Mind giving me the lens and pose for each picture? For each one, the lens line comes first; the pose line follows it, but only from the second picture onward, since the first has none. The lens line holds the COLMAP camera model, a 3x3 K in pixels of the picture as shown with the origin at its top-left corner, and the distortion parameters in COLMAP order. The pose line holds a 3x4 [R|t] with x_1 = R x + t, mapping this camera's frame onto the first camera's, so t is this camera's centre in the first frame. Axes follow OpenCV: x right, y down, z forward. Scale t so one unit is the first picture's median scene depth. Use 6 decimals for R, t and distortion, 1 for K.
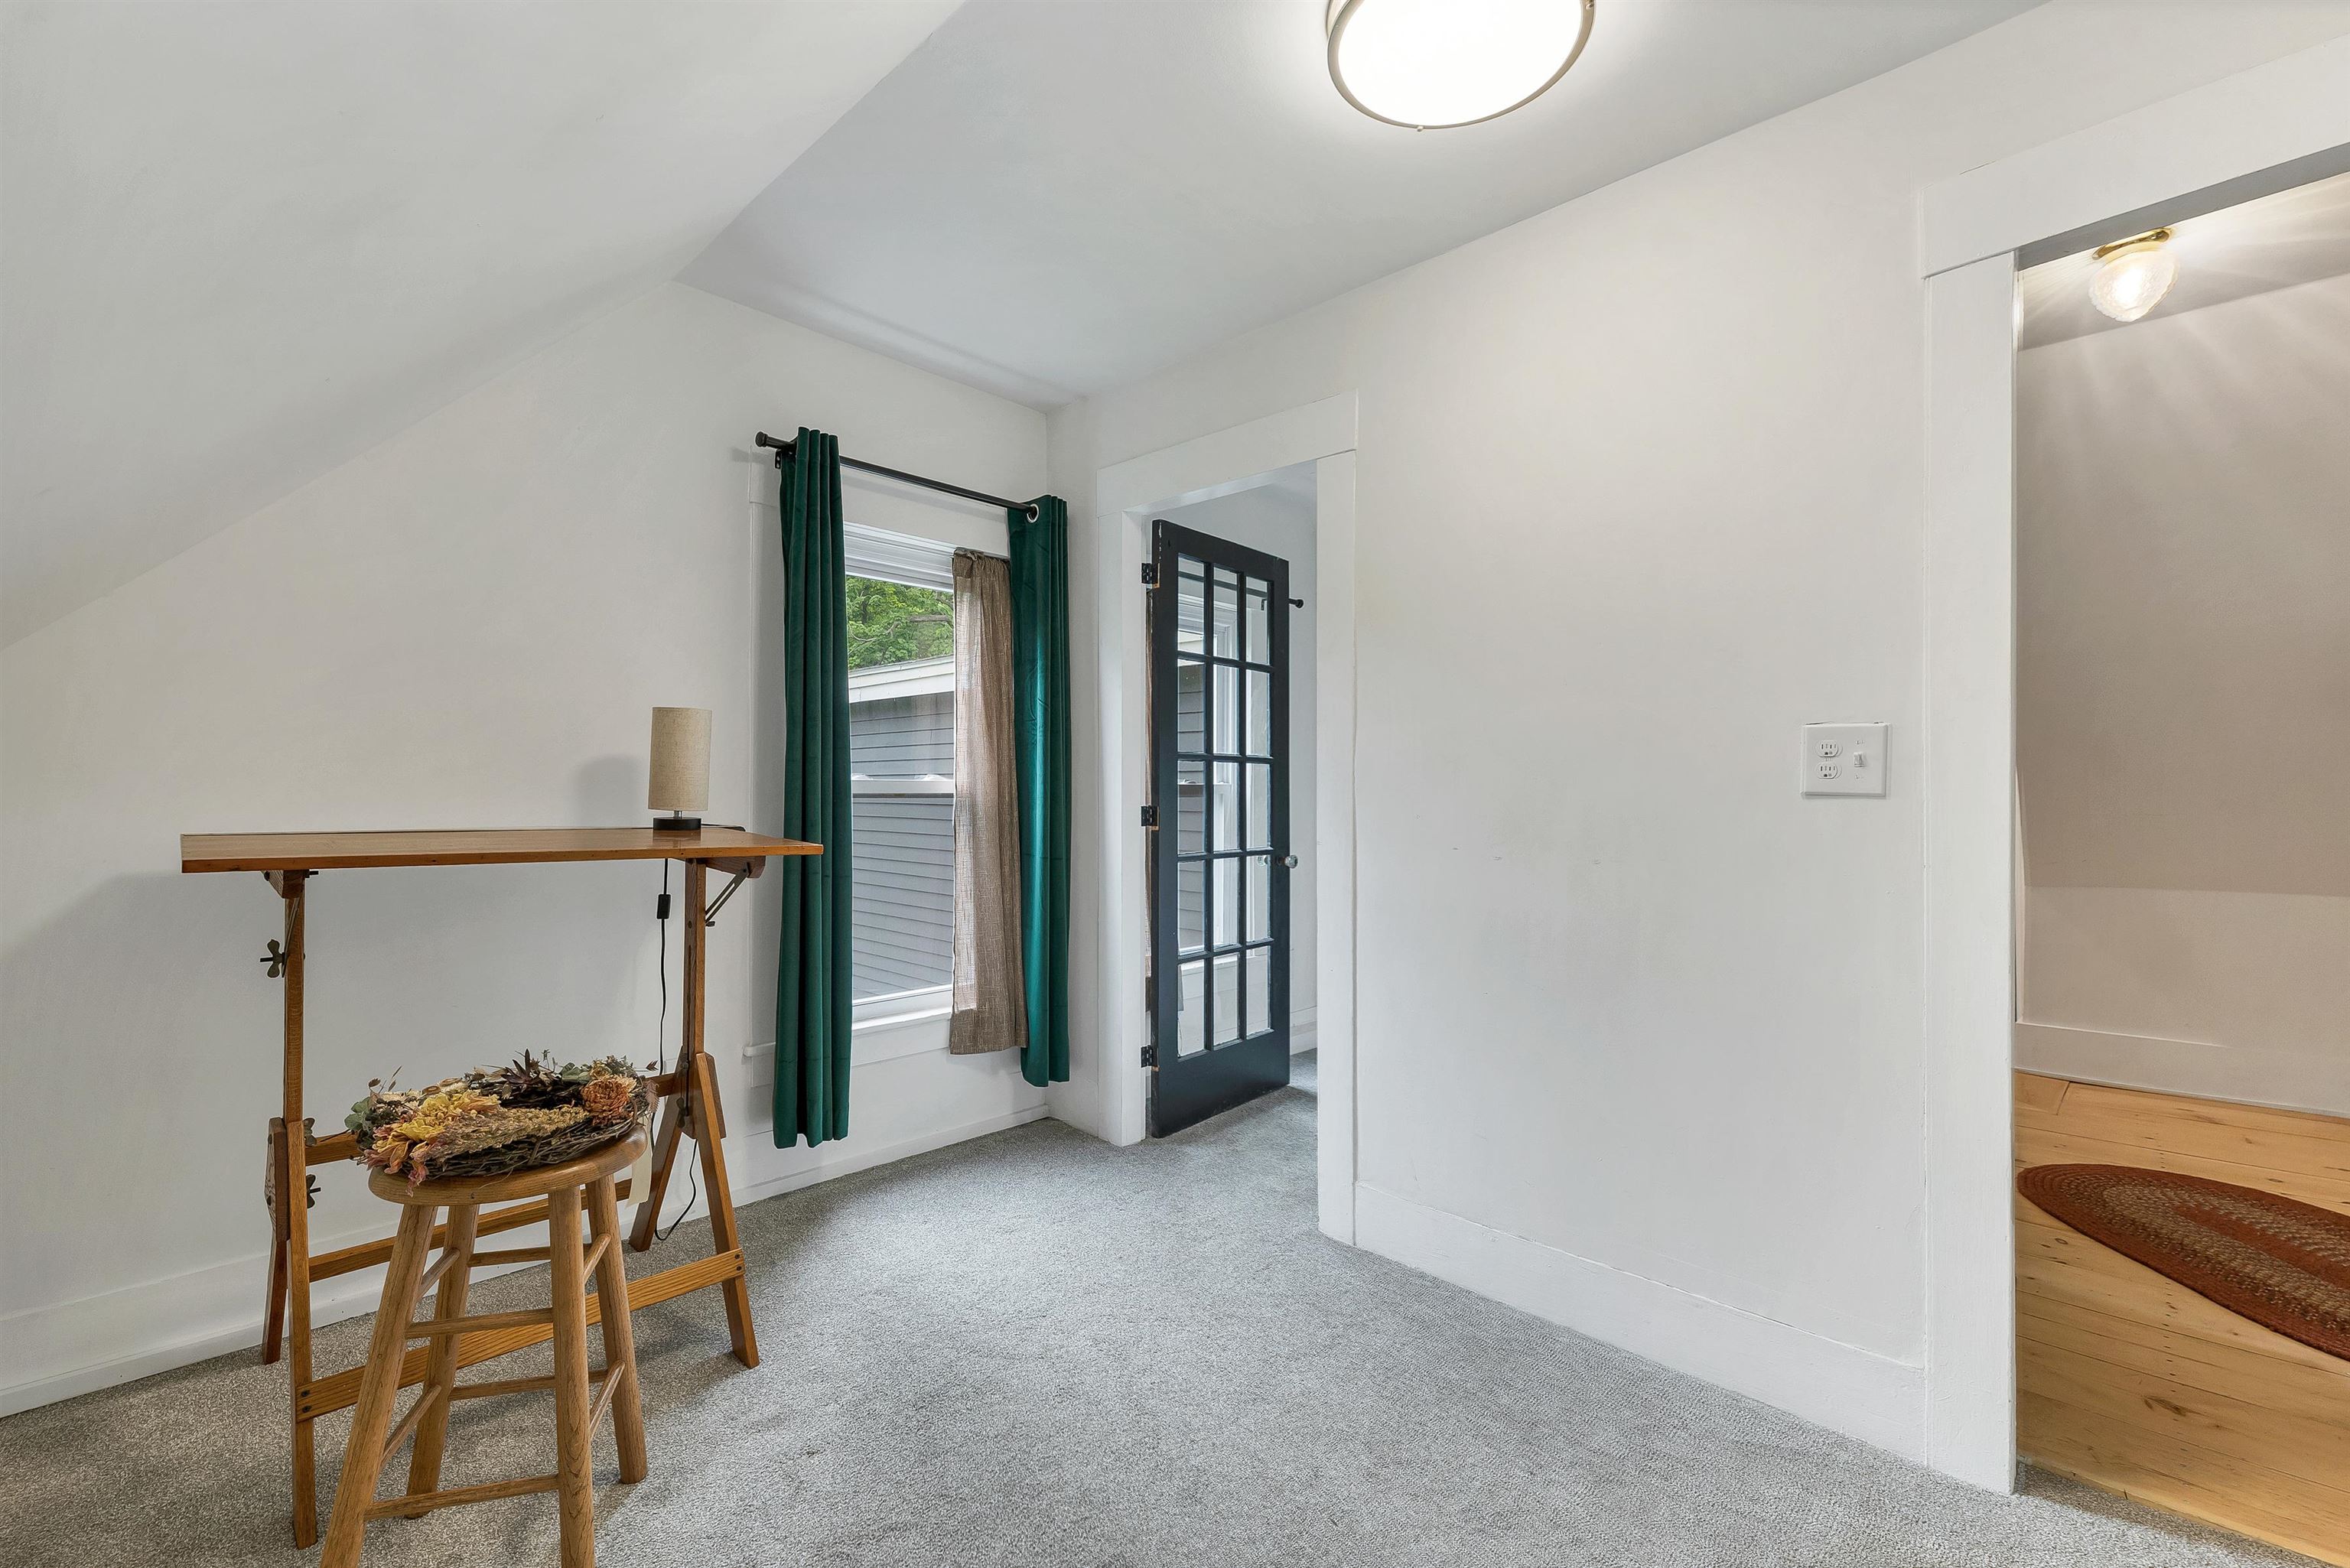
lens RADIAL K [[965.8, 0, 1170.3], [0, 965.8, 781.7], [0, 0, 1]] dist [0.000252, -0.000200]
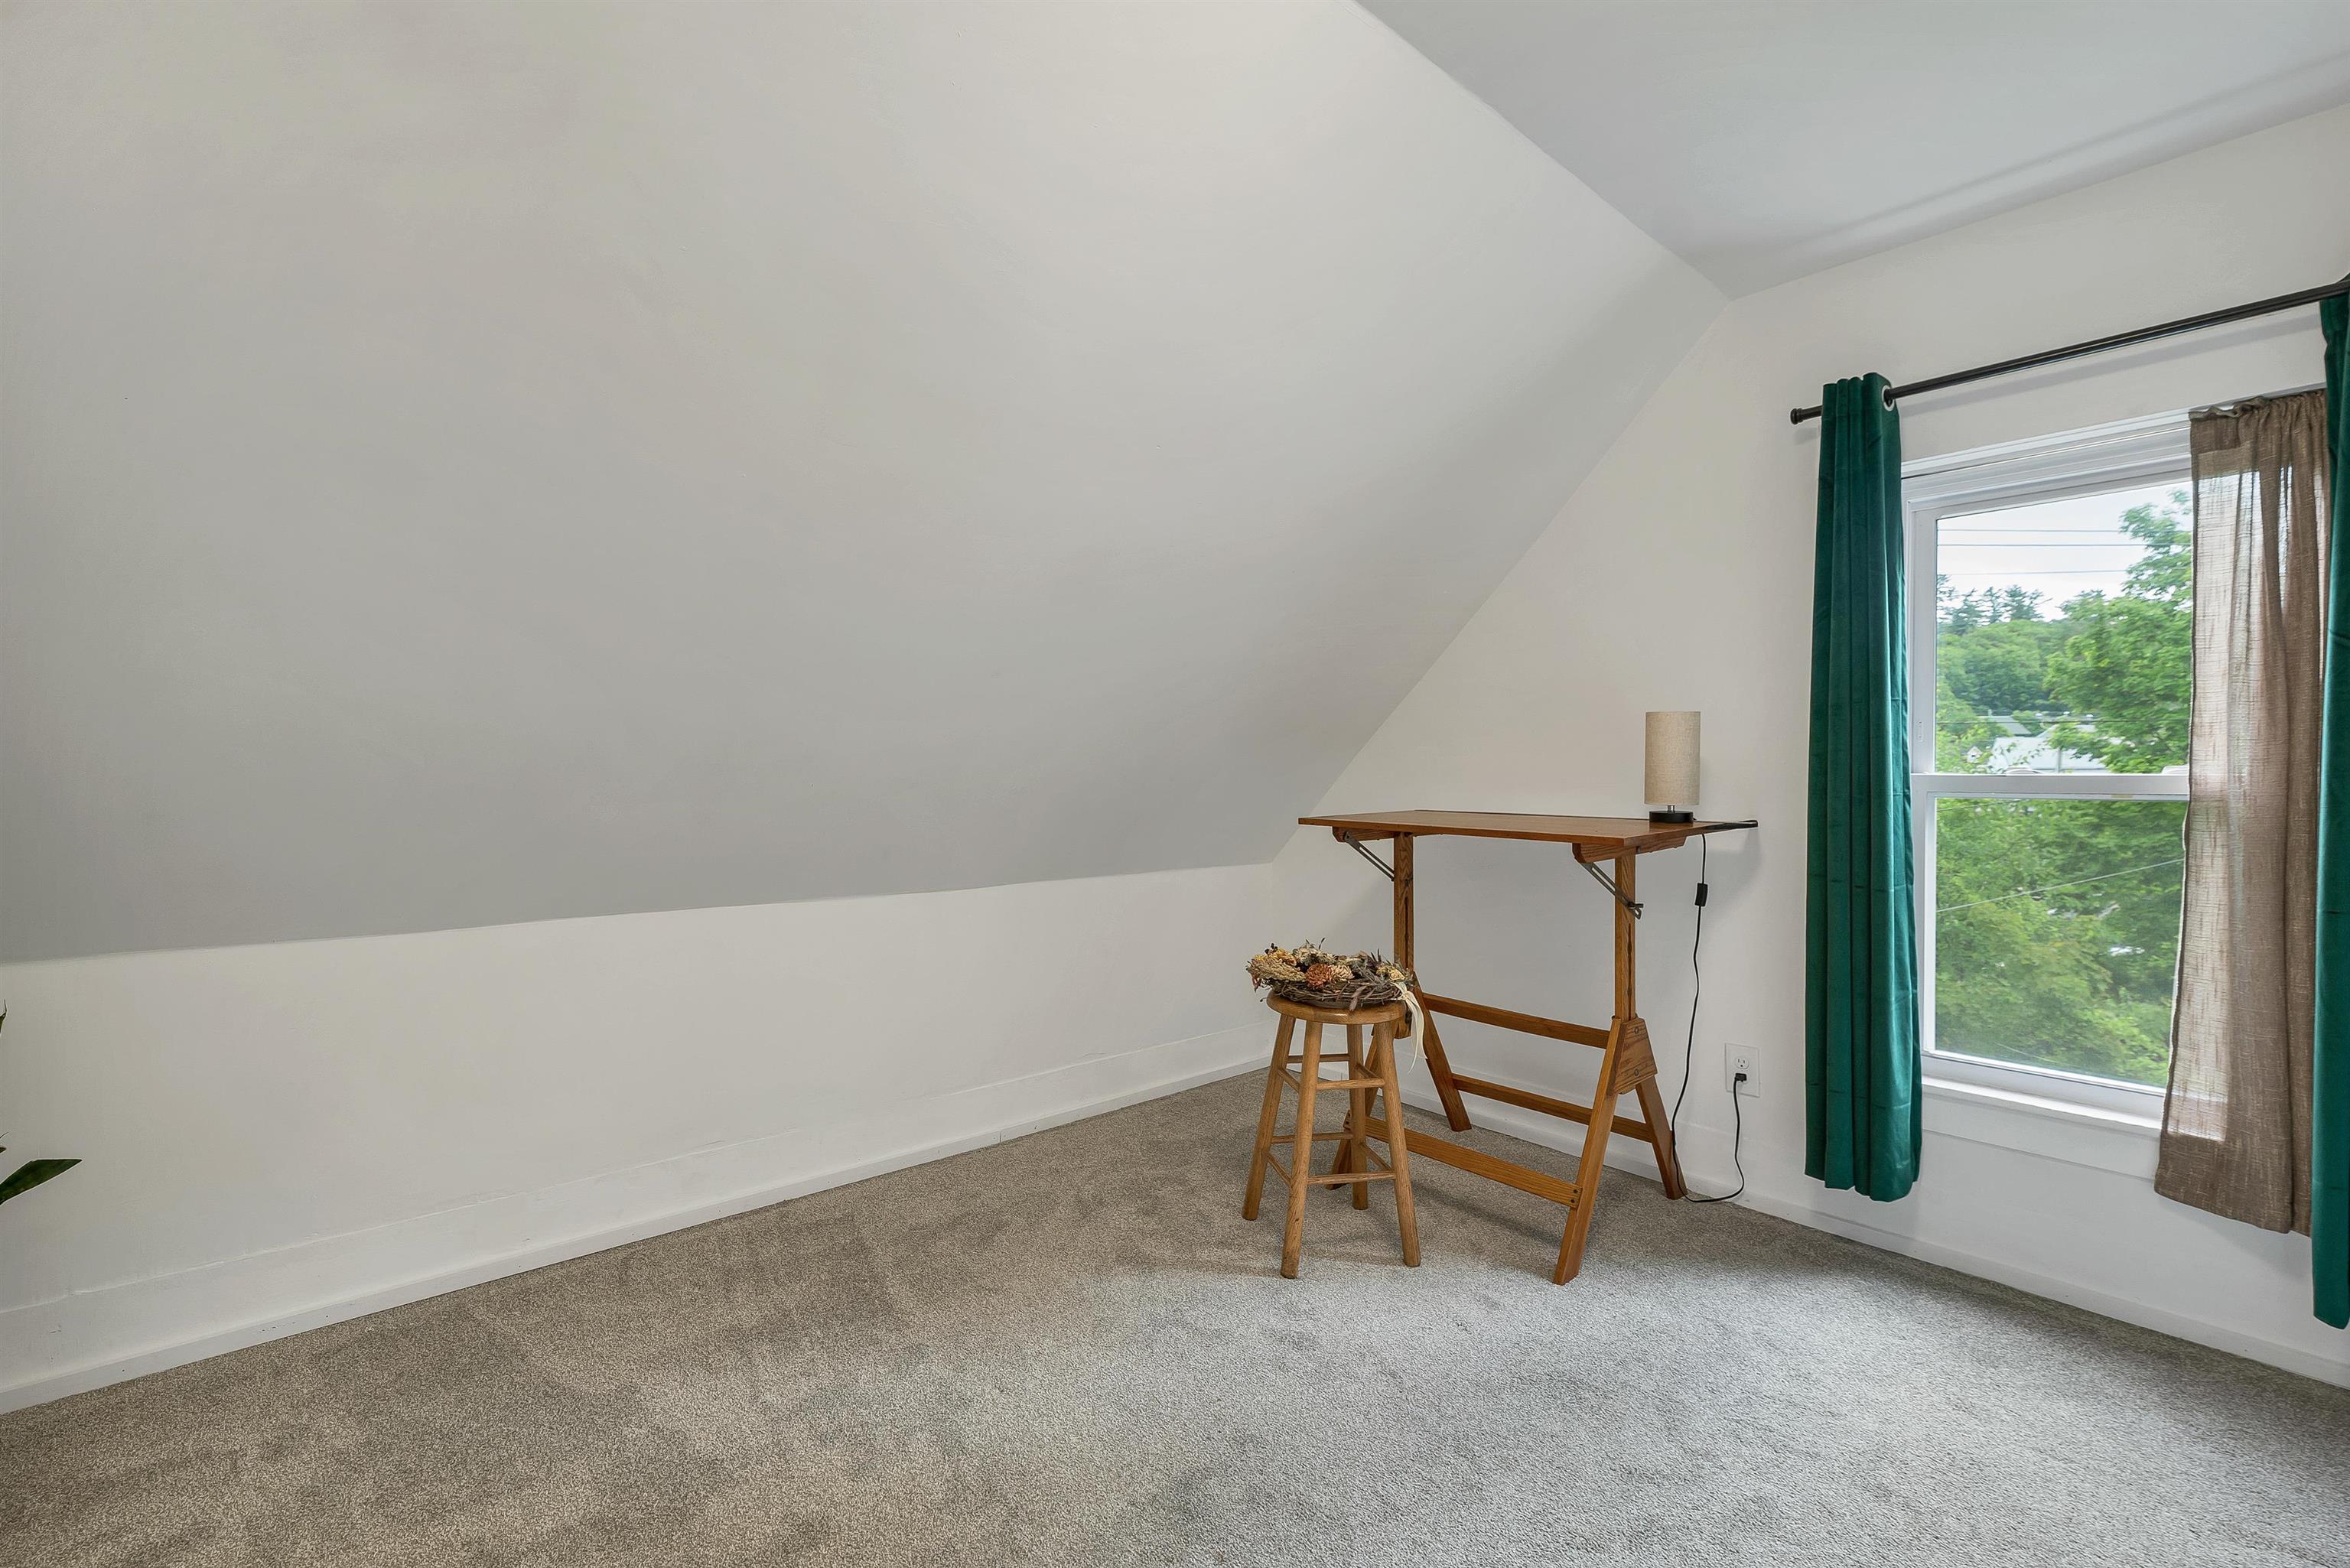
lens RADIAL K [[965.8, 0, 1168.6], [0, 965.8, 786.2], [0, 0, 1]] dist [0.000252, -0.000200]
pose [[-0.041480, 0.000961, -0.999139, 0.485926], [0.000949, 0.999999, 0.000922, 0.005043], [0.999139, -0.000910, -0.041481, 0.381178]]
